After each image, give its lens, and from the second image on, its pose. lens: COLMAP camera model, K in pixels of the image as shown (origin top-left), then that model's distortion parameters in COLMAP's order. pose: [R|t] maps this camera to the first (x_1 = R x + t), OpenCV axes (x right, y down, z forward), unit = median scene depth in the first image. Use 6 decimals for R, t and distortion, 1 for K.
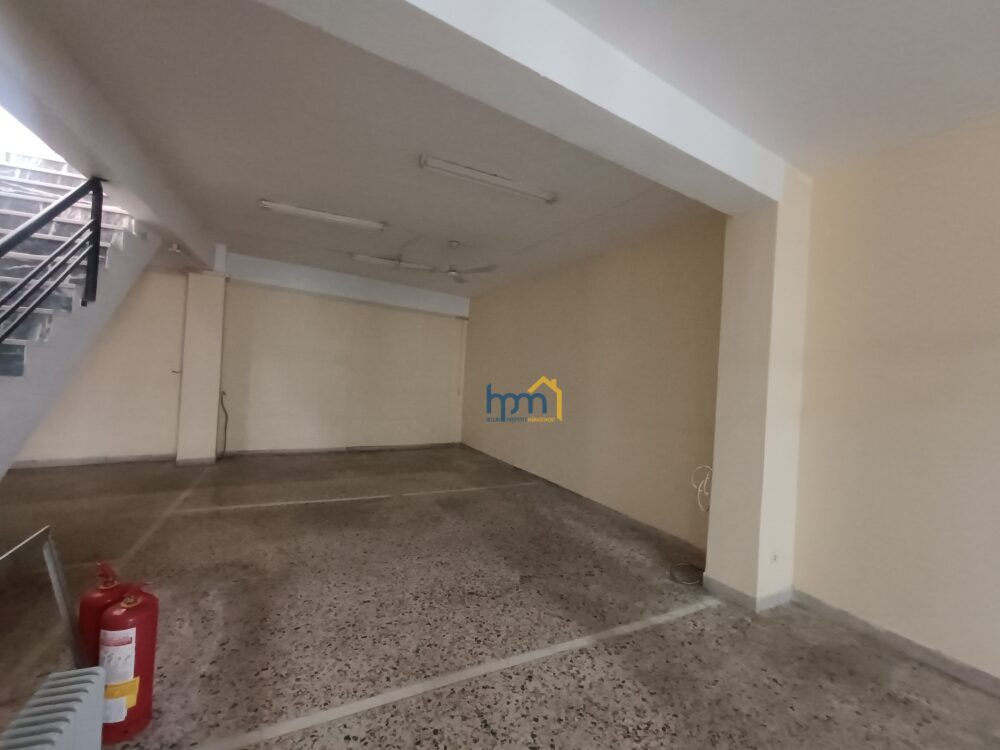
lens RADIAL K [[453.5, 0, 506.4], [0, 453.5, 374.3], [0, 0, 1]] dist [-0.011247, 0.005333]
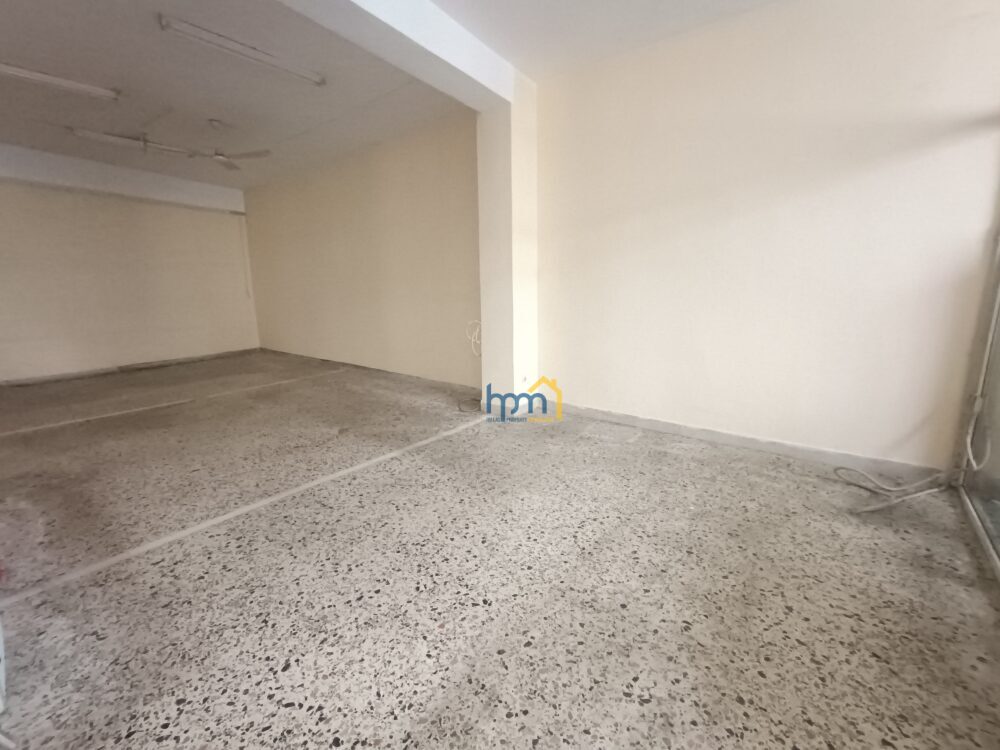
lens RADIAL K [[453.5, 0, 501.2], [0, 453.5, 374.0], [0, 0, 1]] dist [-0.011247, 0.005333]
pose [[0.914161, -0.144189, 0.378840, -0.010478], [0.063130, 0.973835, 0.218312, 0.075665], [-0.400406, -0.175656, 0.899344, -0.247471]]
